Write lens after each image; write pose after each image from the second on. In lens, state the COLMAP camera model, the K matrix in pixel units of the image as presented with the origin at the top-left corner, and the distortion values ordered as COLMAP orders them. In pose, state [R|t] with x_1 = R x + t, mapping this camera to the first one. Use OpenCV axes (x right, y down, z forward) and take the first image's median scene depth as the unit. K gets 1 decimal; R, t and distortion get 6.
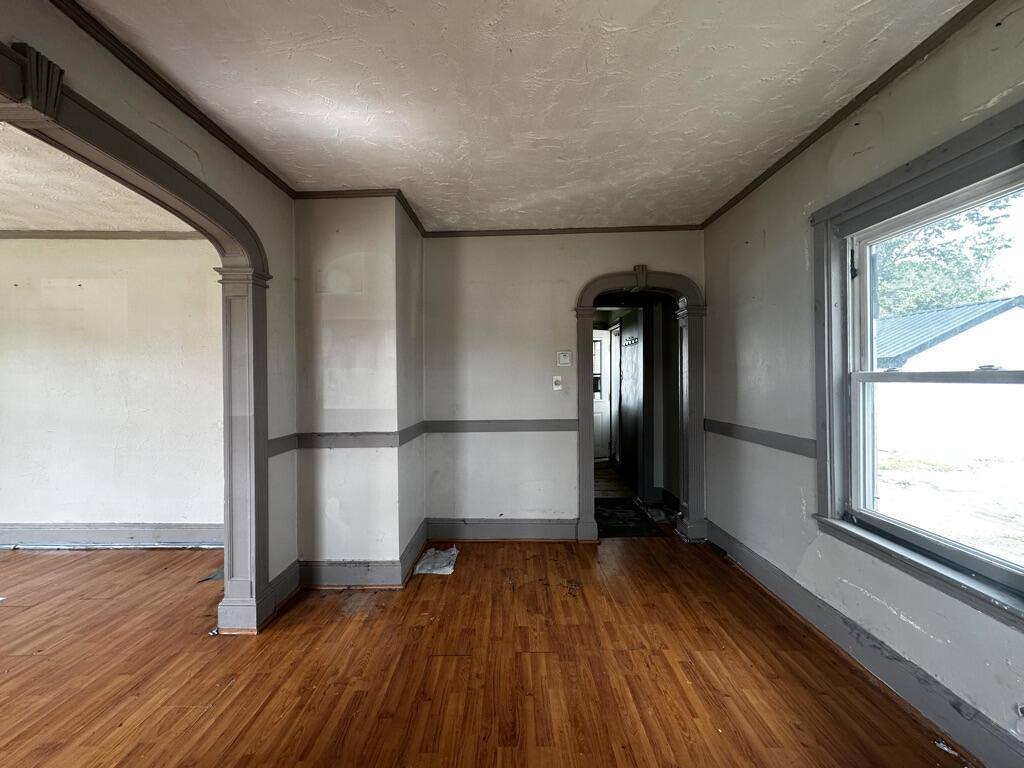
lens RADIAL K [[408.2, 0, 509.9], [0, 408.2, 384.4], [0, 0, 1]] dist [-0.000463, 0.000235]
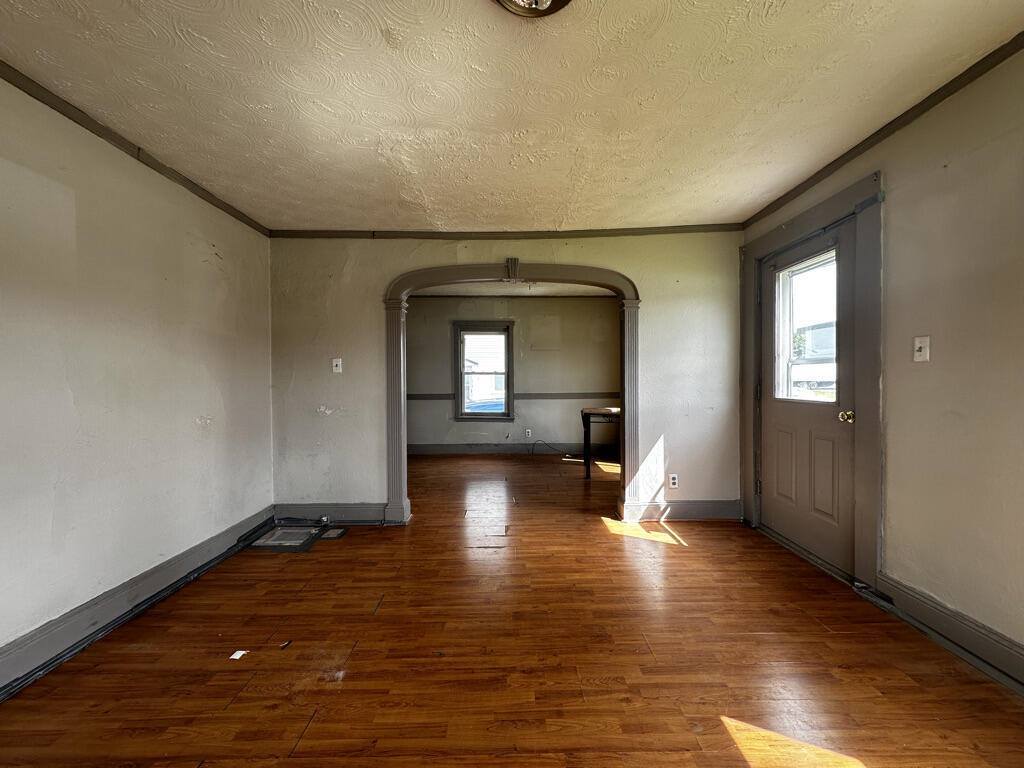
lens RADIAL K [[408.2, 0, 510.1], [0, 408.2, 381.2], [0, 0, 1]] dist [-0.000463, 0.000235]
pose [[-0.007522, -0.004290, 0.999963, -2.427409], [0.012845, 0.999908, 0.004386, 0.036063], [-0.999889, 0.012877, -0.007466, 0.605573]]
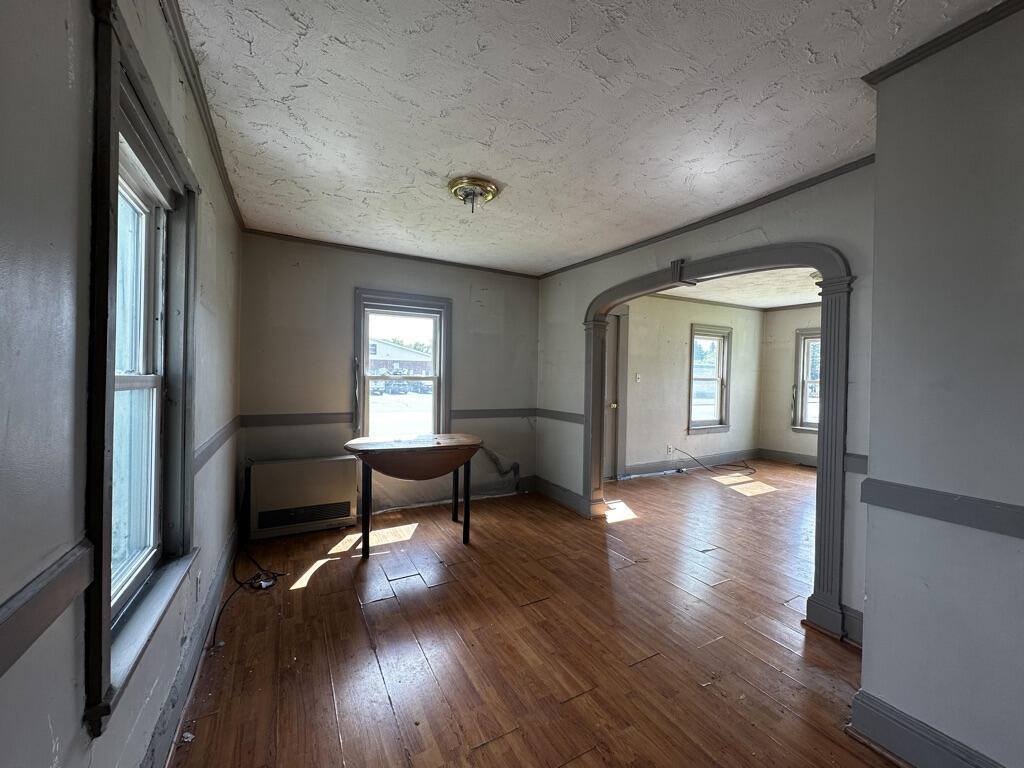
lens RADIAL K [[408.2, 0, 514.5], [0, 408.2, 382.2], [0, 0, 1]] dist [-0.000463, 0.000235]
pose [[-0.872576, -0.003225, -0.488469, 0.593605], [-0.013937, 0.999735, 0.018296, -0.033822], [0.488280, 0.022772, -0.872390, 1.603773]]
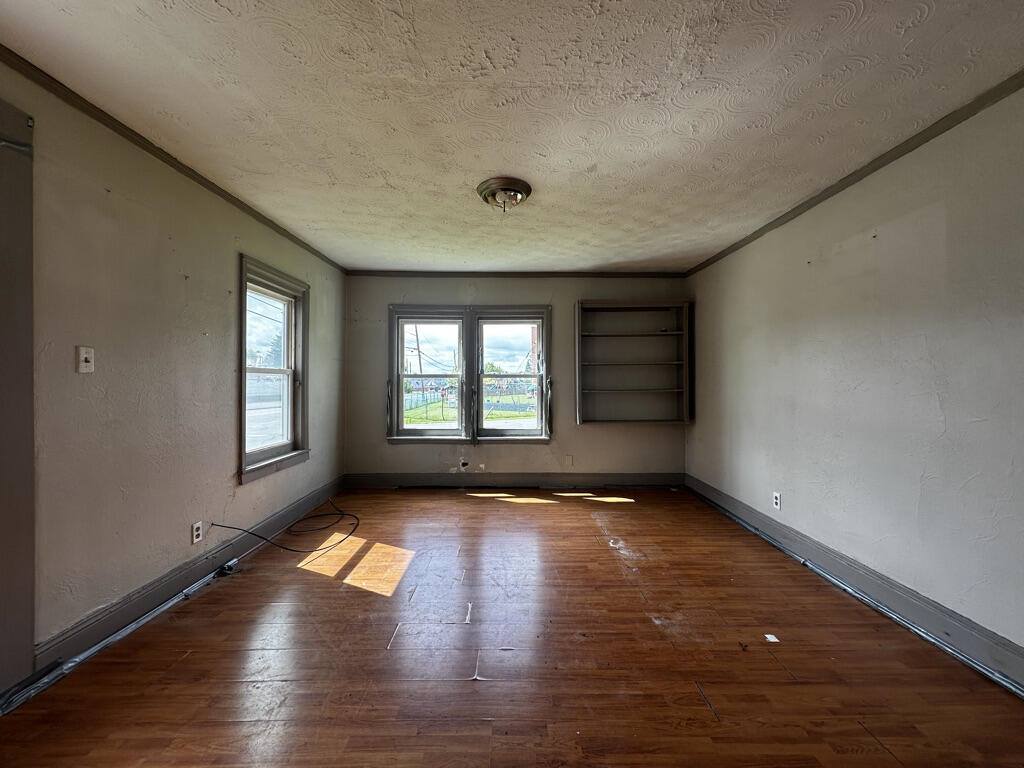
lens RADIAL K [[408.2, 0, 513.8], [0, 408.2, 386.3], [0, 0, 1]] dist [-0.000463, 0.000235]
pose [[0.007200, 0.011950, -0.999903, -0.541396], [-0.004271, 0.999920, 0.011920, 0.020597], [0.999965, 0.004185, 0.007250, 0.576772]]
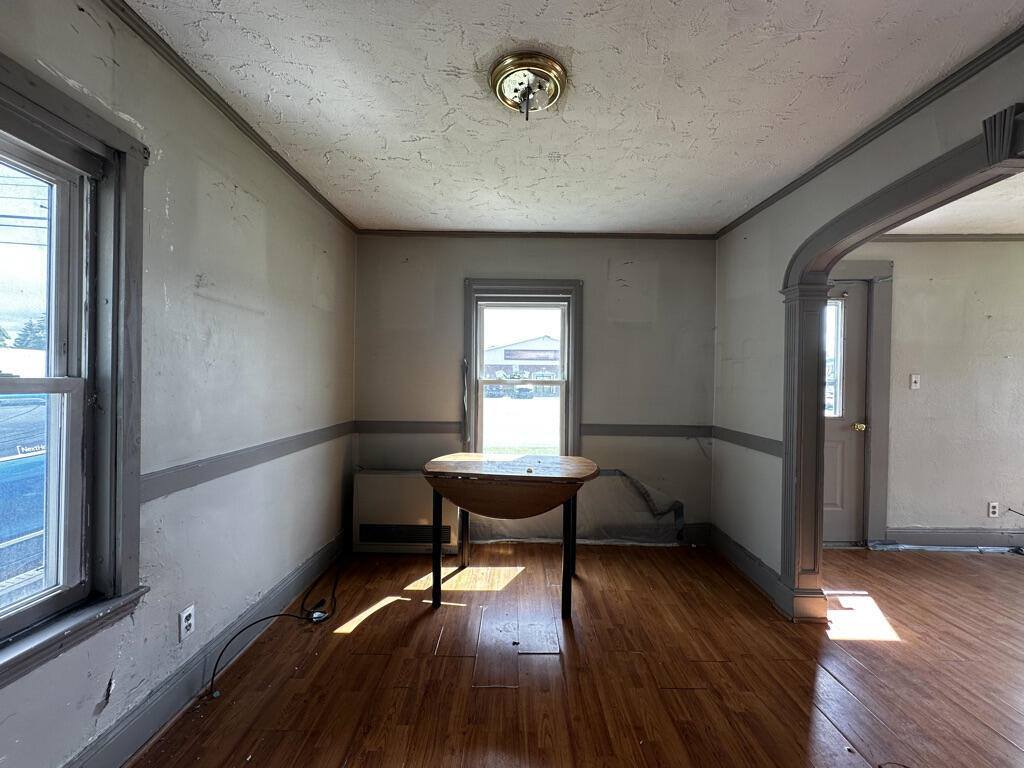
lens RADIAL K [[408.2, 0, 512.4], [0, 408.2, 383.8], [0, 0, 1]] dist [-0.000463, 0.000235]
pose [[-0.999976, -0.006720, 0.001639, 0.127703], [-0.006697, 0.999886, 0.013550, -0.026678], [-0.001730, 0.013539, -0.999907, 1.242669]]
